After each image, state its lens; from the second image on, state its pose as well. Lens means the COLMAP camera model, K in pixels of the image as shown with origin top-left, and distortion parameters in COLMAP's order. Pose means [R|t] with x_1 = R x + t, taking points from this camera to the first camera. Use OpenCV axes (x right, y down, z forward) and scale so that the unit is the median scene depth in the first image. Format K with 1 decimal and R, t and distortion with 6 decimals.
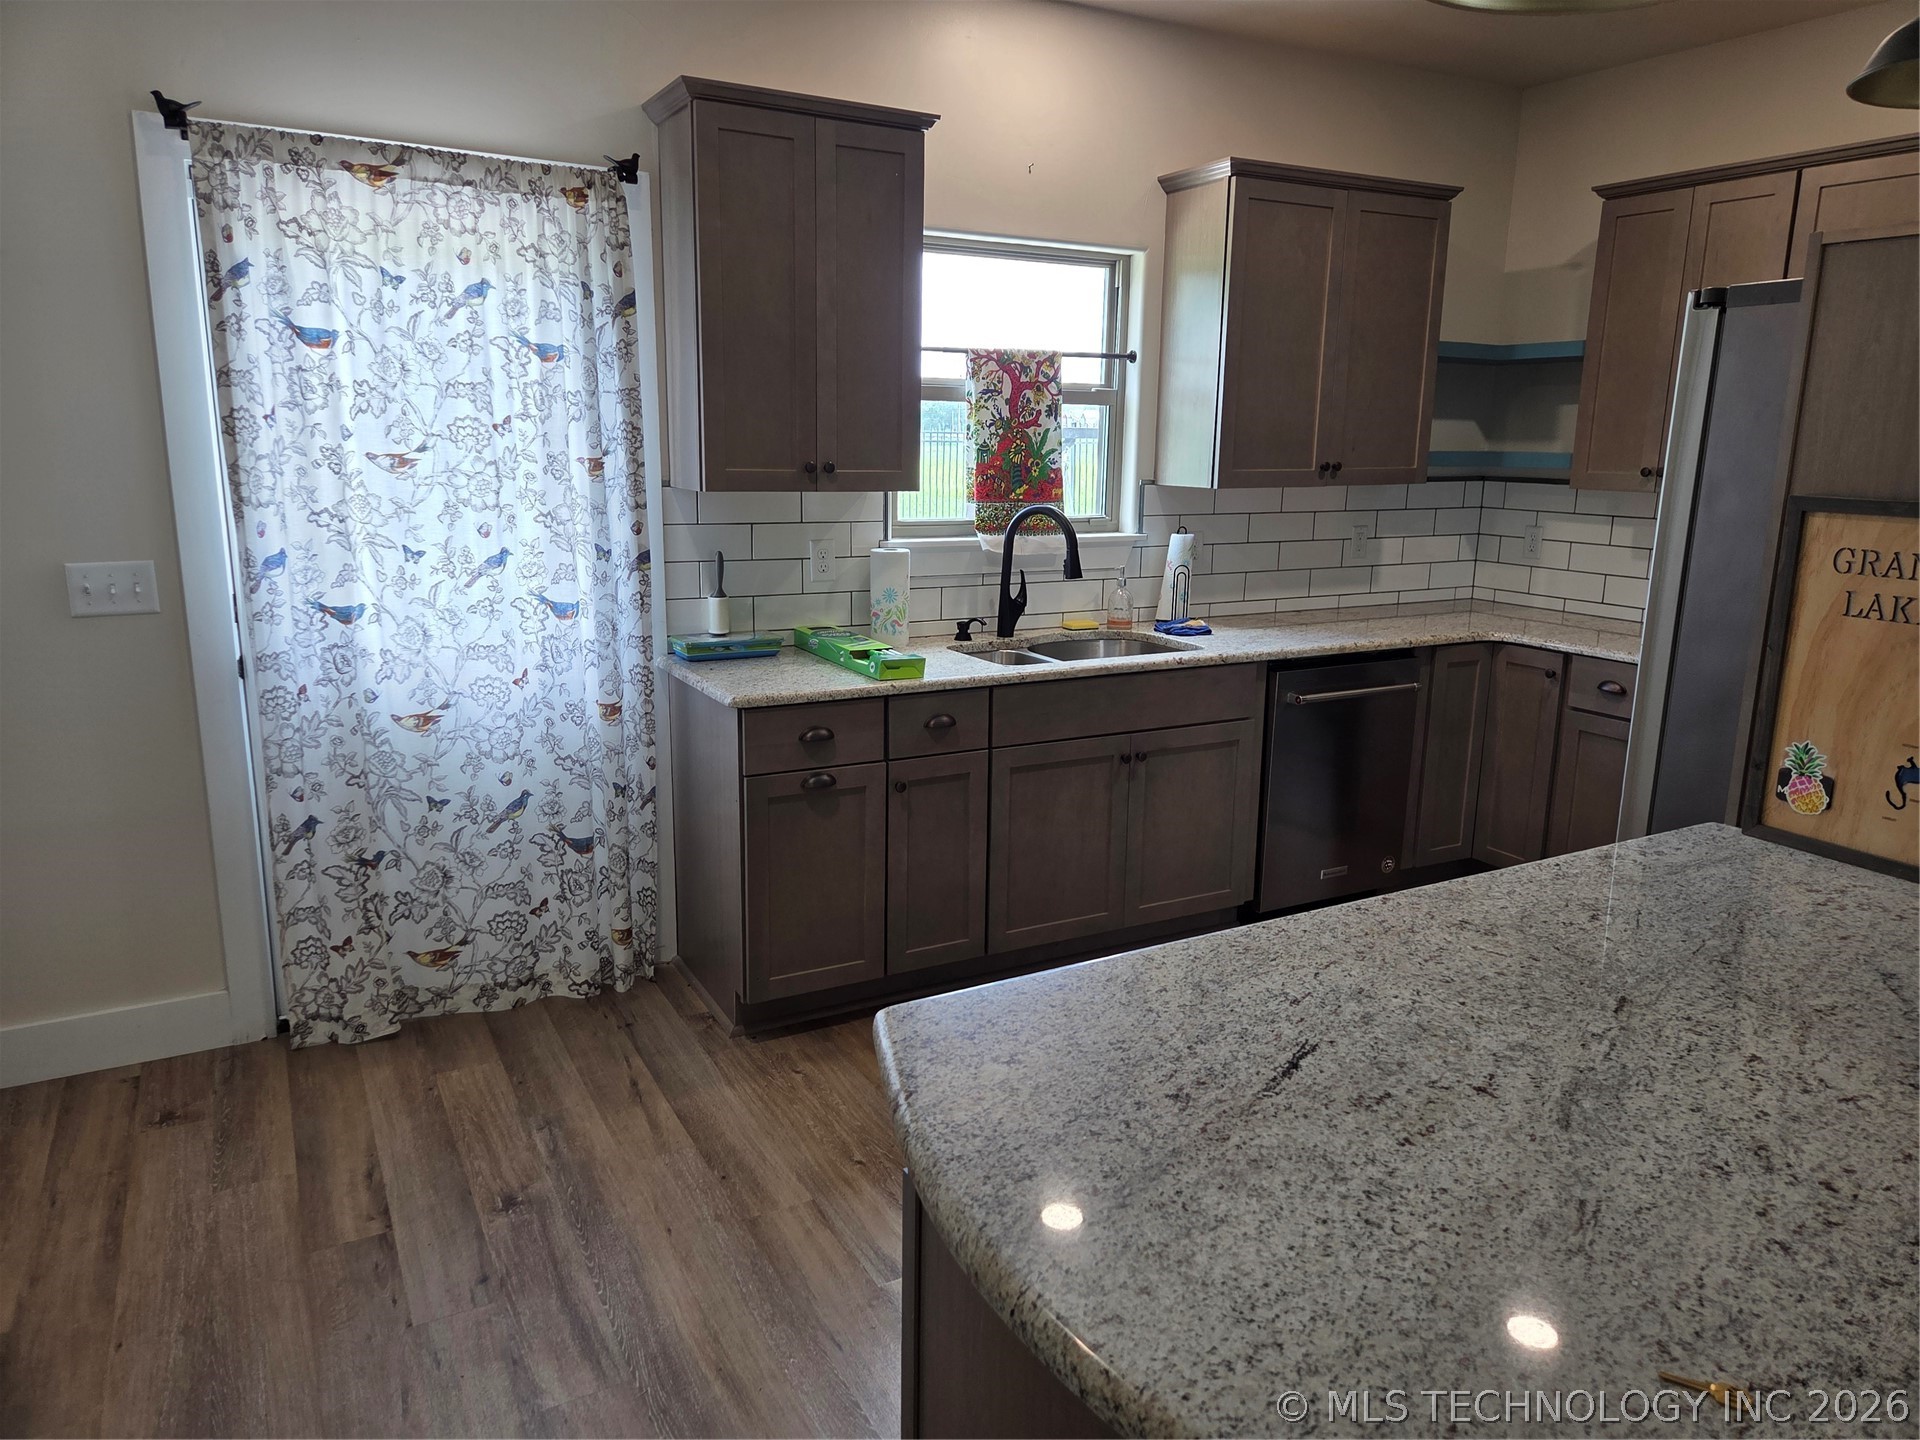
lens RADIAL K [[1281.8, 0, 946.0], [0, 1281.8, 696.7], [0, 0, 1]] dist [0.074572, -0.058018]
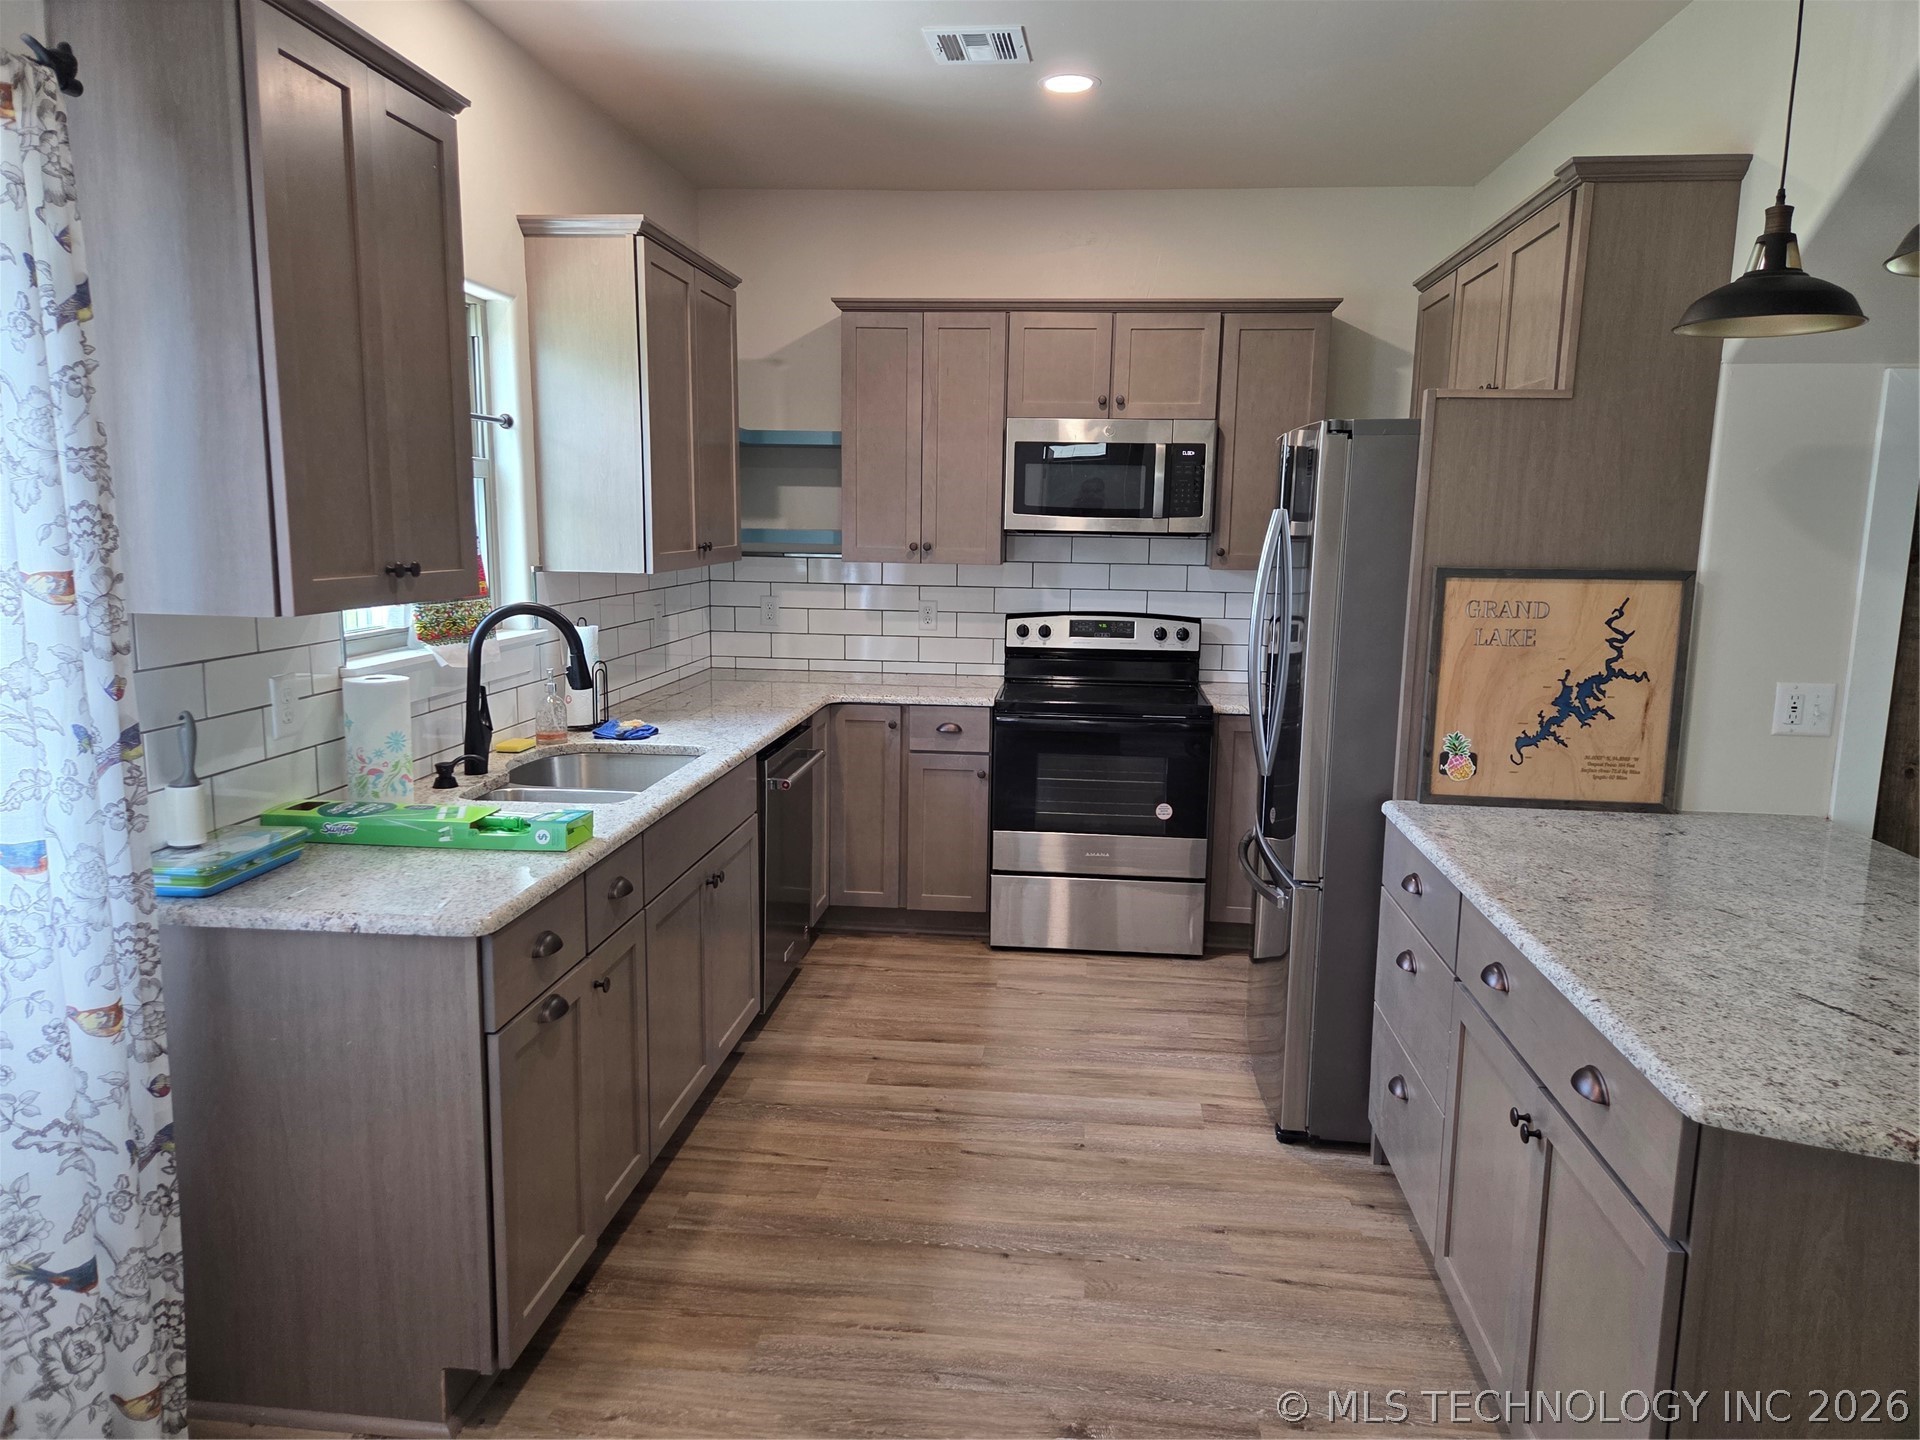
lens RADIAL K [[1306.2, 0, 952.5], [0, 1306.2, 709.8], [0, 0, 1]] dist [0.073206, -0.068466]
pose [[0.557692, -0.130160, 0.819779, -0.858797], [0.160584, 0.985889, 0.047289, -0.149044], [-0.814366, 0.105270, 0.570724, 0.601900]]
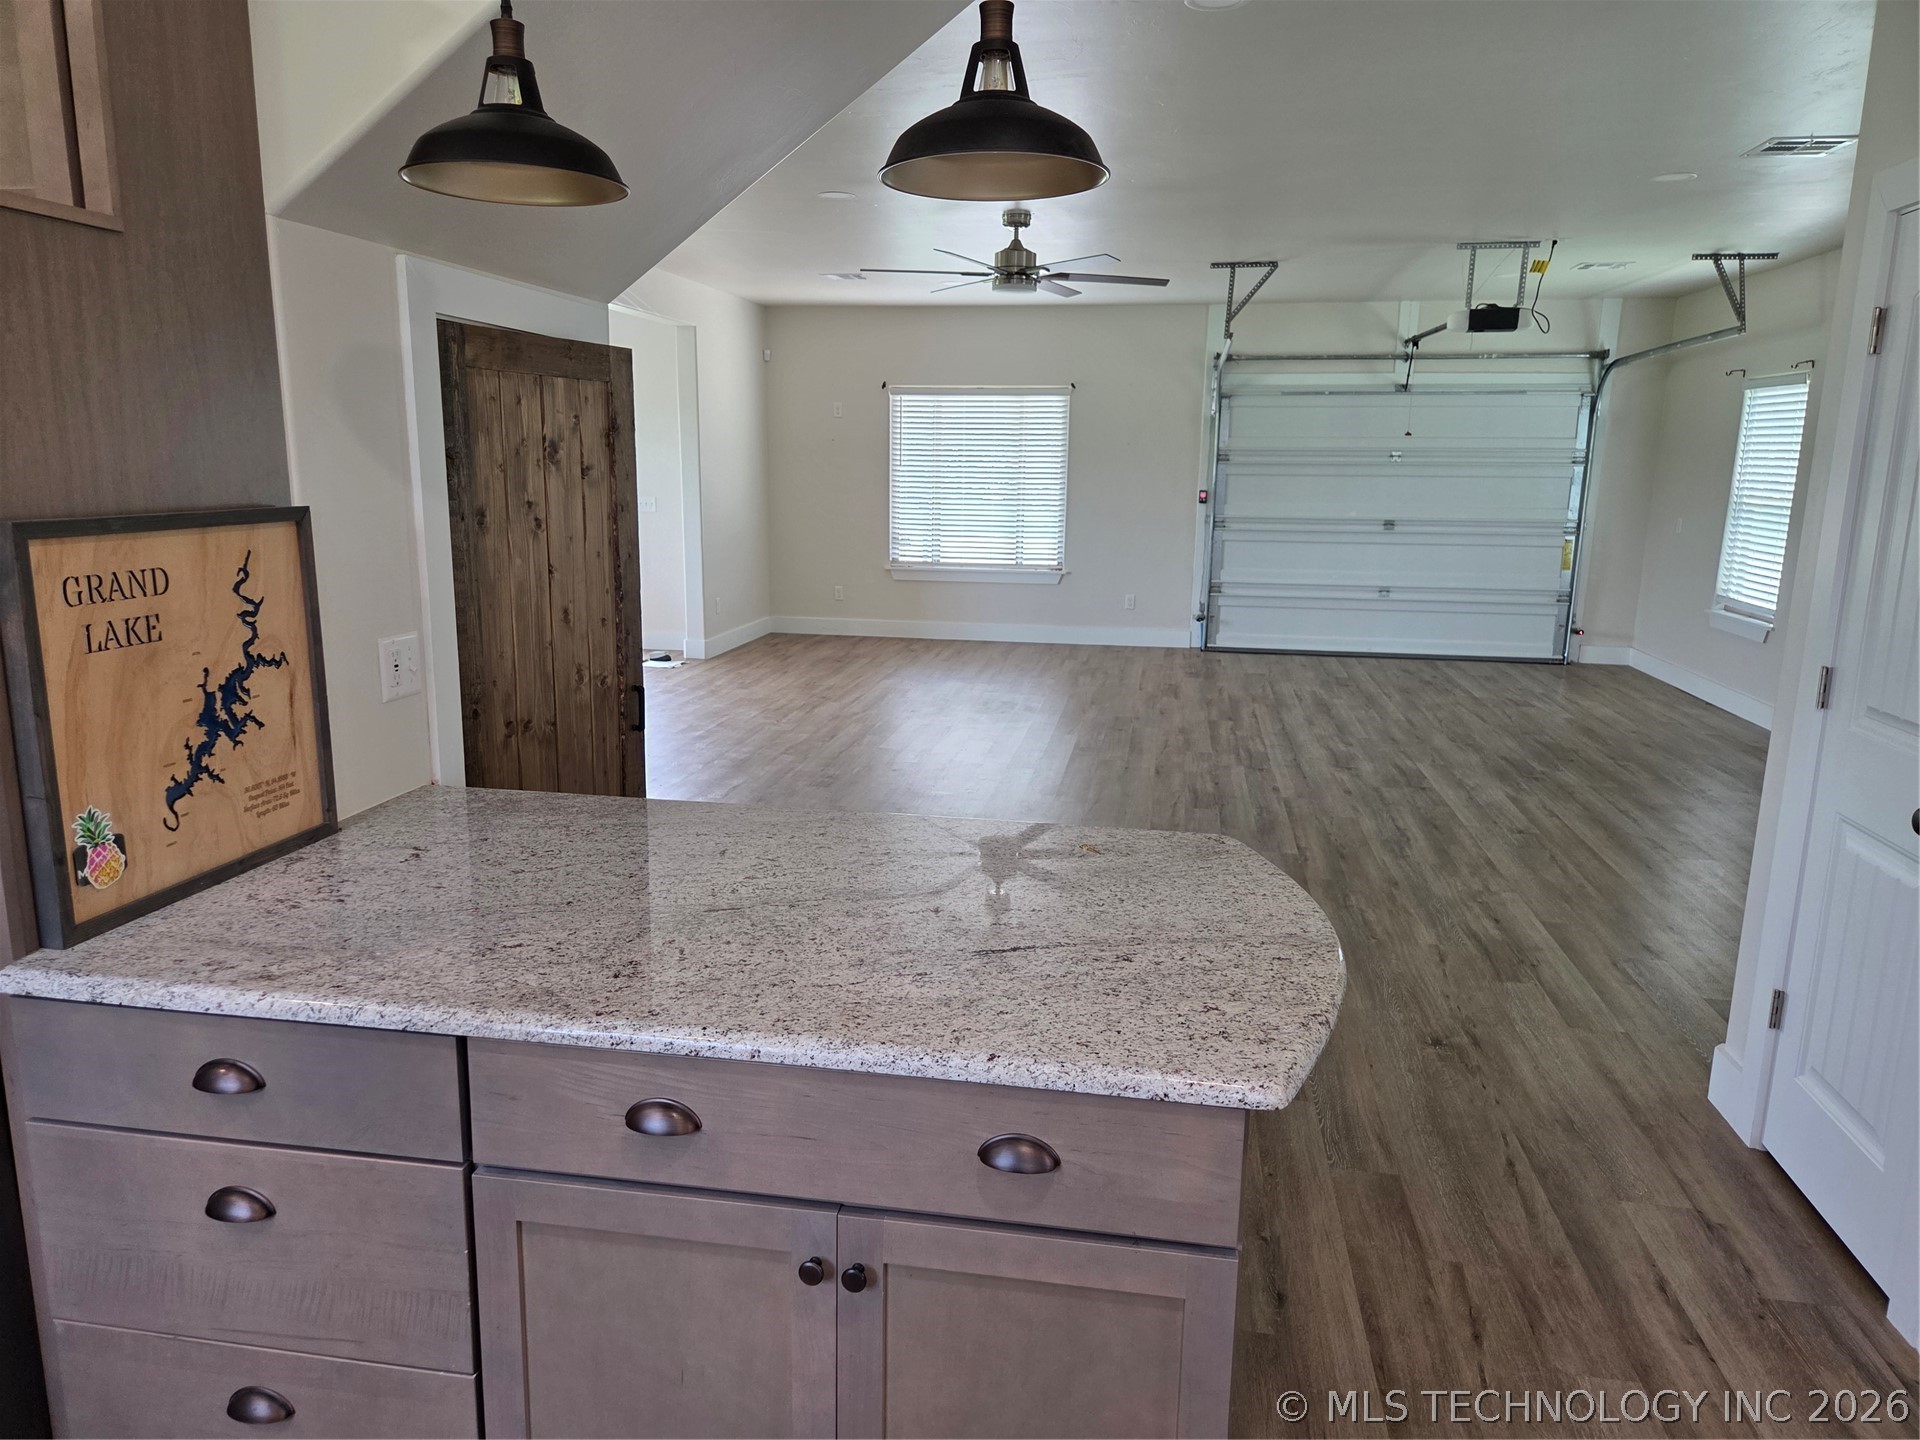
lens RADIAL K [[1293.5, 0, 957.4], [0, 1293.5, 726.7], [0, 0, 1]] dist [0.077824, -0.070036]
pose [[-0.791974, -0.151237, 0.591527, -0.277536], [0.097405, 0.925130, 0.366942, -0.267286], [-0.602735, 0.348226, -0.717948, 1.234119]]
